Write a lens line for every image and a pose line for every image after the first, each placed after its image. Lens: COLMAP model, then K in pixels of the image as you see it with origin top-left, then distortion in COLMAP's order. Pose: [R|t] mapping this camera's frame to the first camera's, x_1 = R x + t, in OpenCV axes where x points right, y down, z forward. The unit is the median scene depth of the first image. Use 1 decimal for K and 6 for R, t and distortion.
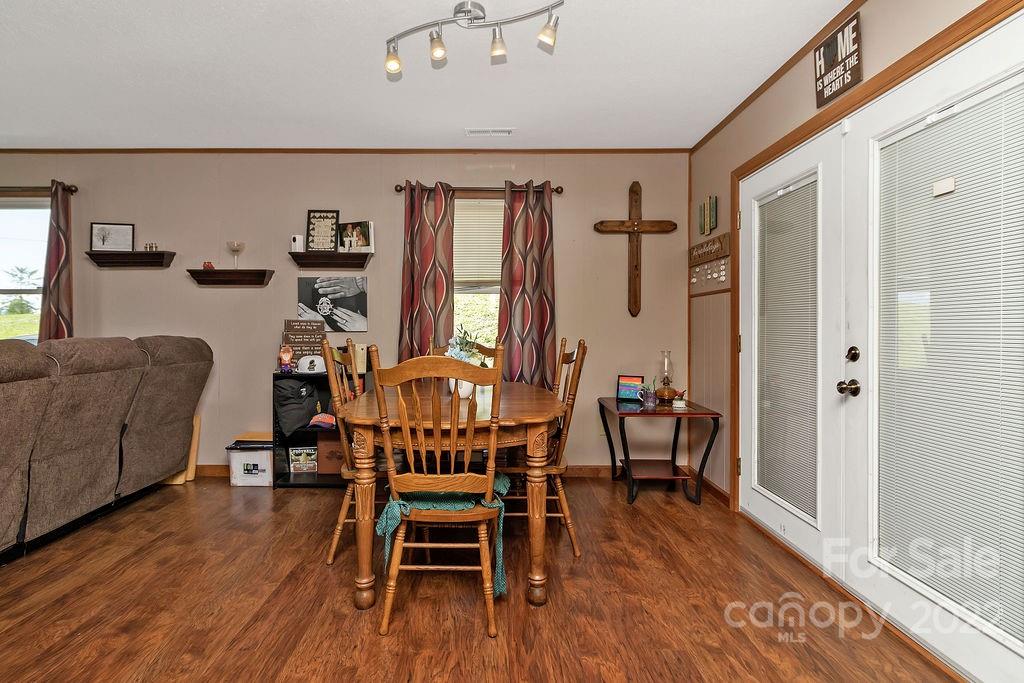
lens RADIAL K [[494.7, 0, 488.7], [0, 494.7, 333.8], [0, 0, 1]] dist [0.000729, 0.000090]
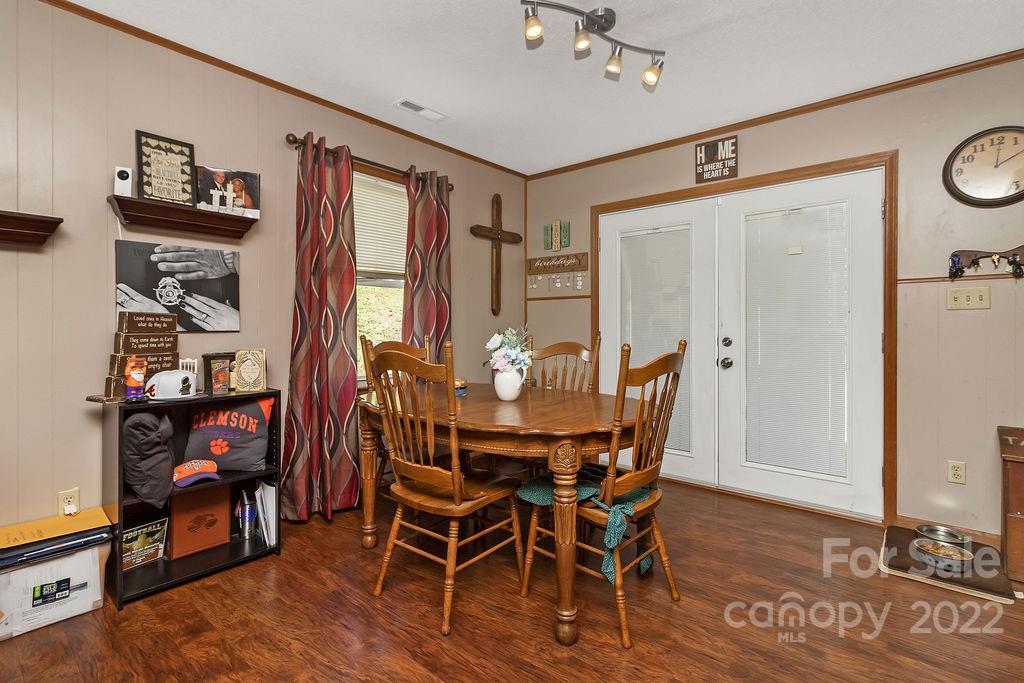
lens RADIAL K [[493.2, 0, 496.8], [0, 493.2, 330.1], [0, 0, 1]] dist [-0.000074, 0.000072]
pose [[0.654202, -0.005891, 0.756297, -0.541340], [0.008885, 0.999961, 0.000104, -0.002971], [-0.756268, 0.006652, 0.654229, 0.280164]]
